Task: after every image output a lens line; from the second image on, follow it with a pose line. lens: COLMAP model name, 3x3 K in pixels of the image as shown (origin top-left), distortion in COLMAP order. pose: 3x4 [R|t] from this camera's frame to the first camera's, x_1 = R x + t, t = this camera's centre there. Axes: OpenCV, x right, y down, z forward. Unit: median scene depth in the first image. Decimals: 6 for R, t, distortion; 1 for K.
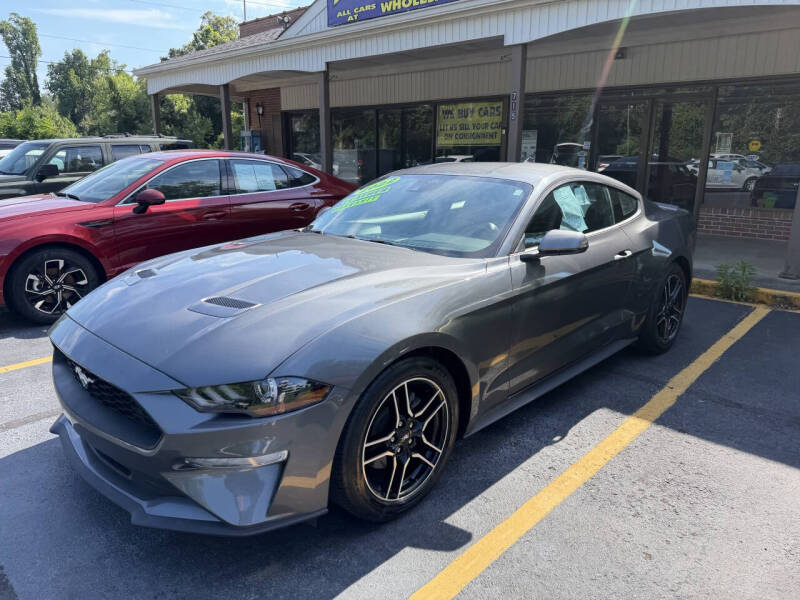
lens RADIAL K [[563.6, 0, 401.2], [0, 563.6, 294.3], [0, 0, 1]] dist [0.009705, -0.020954]
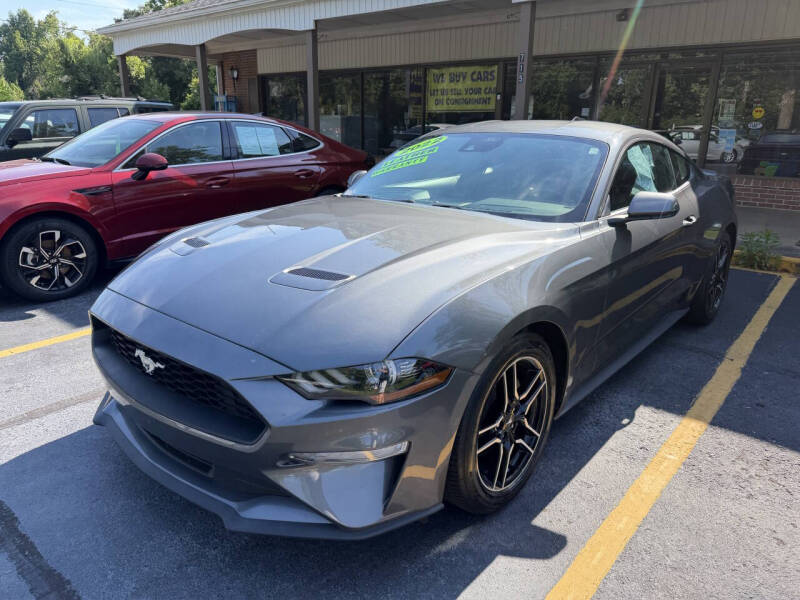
lens RADIAL K [[563.6, 0, 396.7], [0, 563.6, 301.9], [0, 0, 1]] dist [0.009705, -0.020954]
pose [[0.998538, -0.011996, 0.052702, -0.139830], [0.008788, 0.998118, 0.060693, 0.003969], [-0.053331, -0.060141, 0.996764, 0.076546]]
